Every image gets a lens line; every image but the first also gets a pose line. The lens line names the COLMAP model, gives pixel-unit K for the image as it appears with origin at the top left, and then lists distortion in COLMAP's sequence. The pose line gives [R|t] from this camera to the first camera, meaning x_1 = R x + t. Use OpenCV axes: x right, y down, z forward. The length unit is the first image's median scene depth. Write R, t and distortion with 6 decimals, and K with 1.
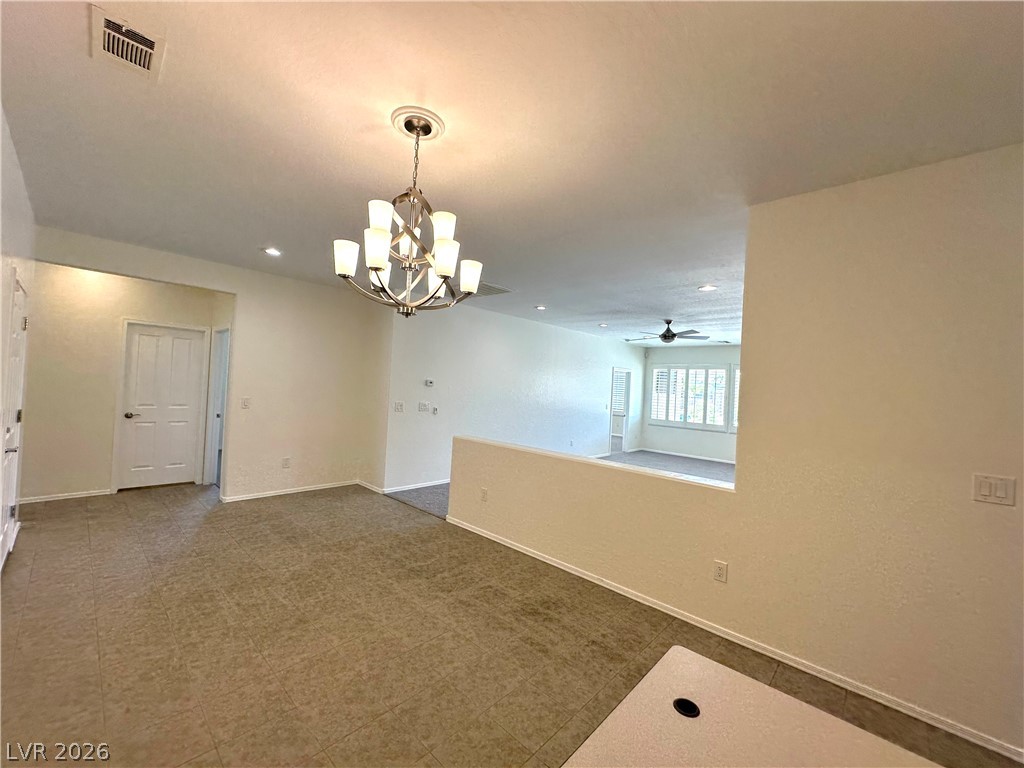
lens RADIAL K [[411.9, 0, 513.2], [0, 411.9, 382.6], [0, 0, 1]] dist [-0.003131, 0.001115]
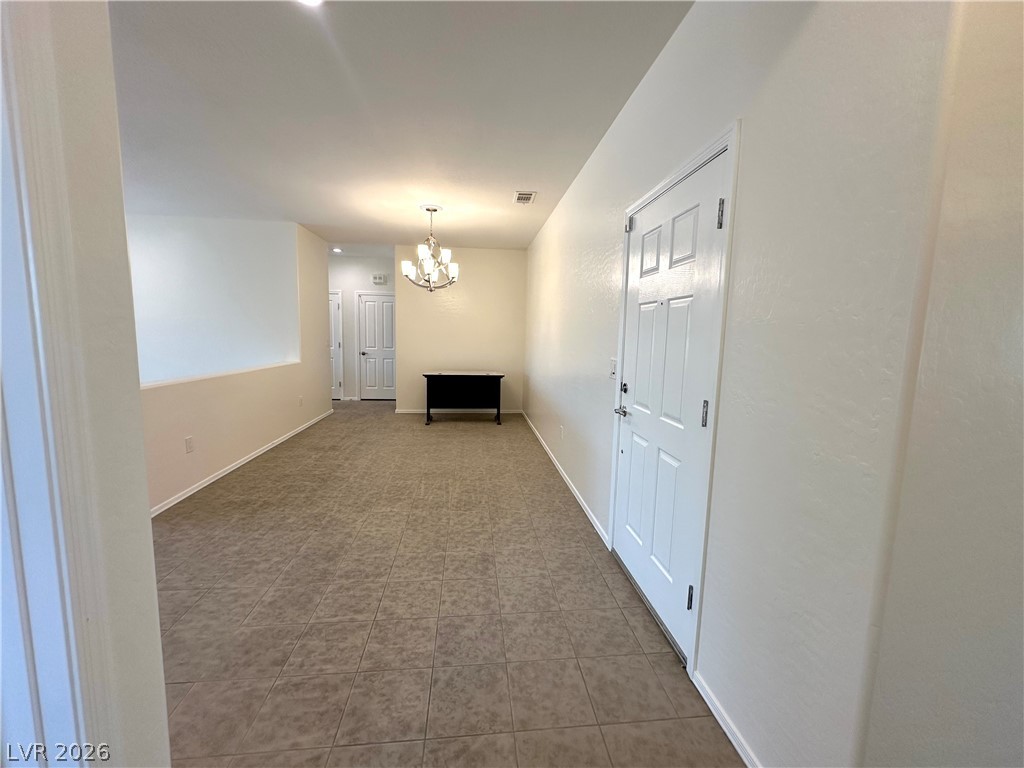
lens RADIAL K [[411.9, 0, 513.2], [0, 411.9, 382.6], [0, 0, 1]] dist [-0.003131, 0.001115]
pose [[-0.752536, -0.144305, 0.642546, -1.274037], [-0.066551, 0.987366, 0.143802, -0.007569], [-0.655180, 0.065454, -0.752632, 1.438188]]
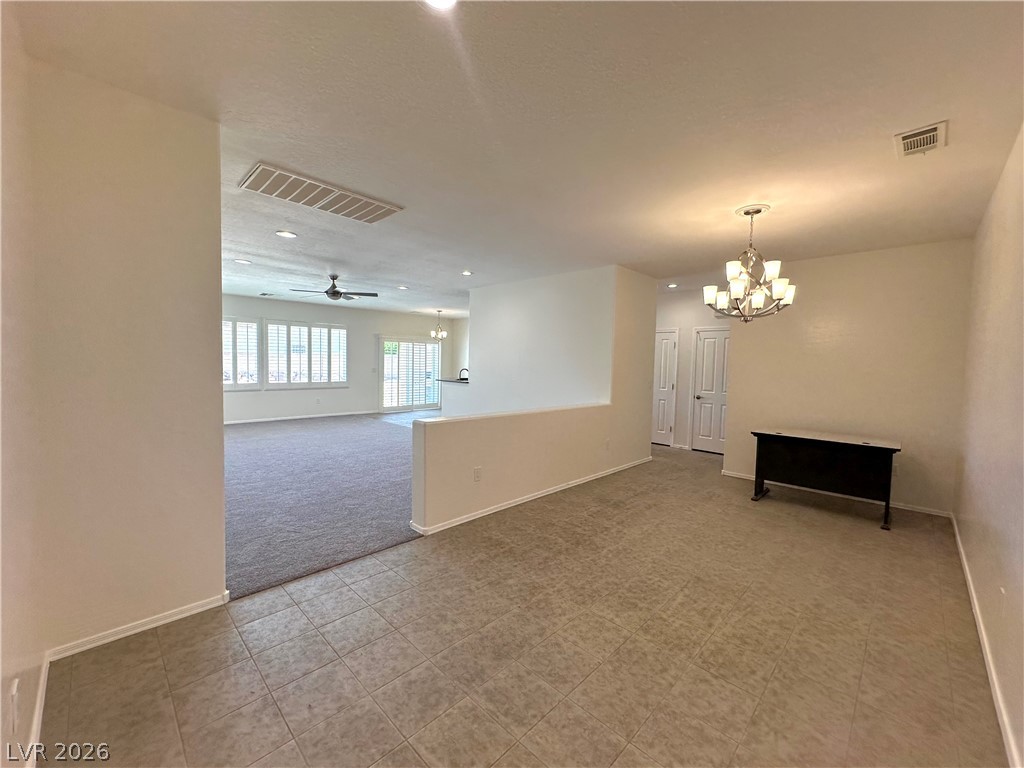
lens RADIAL K [[411.9, 0, 513.2], [0, 411.9, 382.6], [0, 0, 1]] dist [-0.003131, 0.001115]
pose [[0.024515, -0.099401, 0.994745, -1.163400], [-0.029180, 0.994549, 0.100101, -0.029396], [-0.999274, -0.031481, 0.021480, 1.104208]]
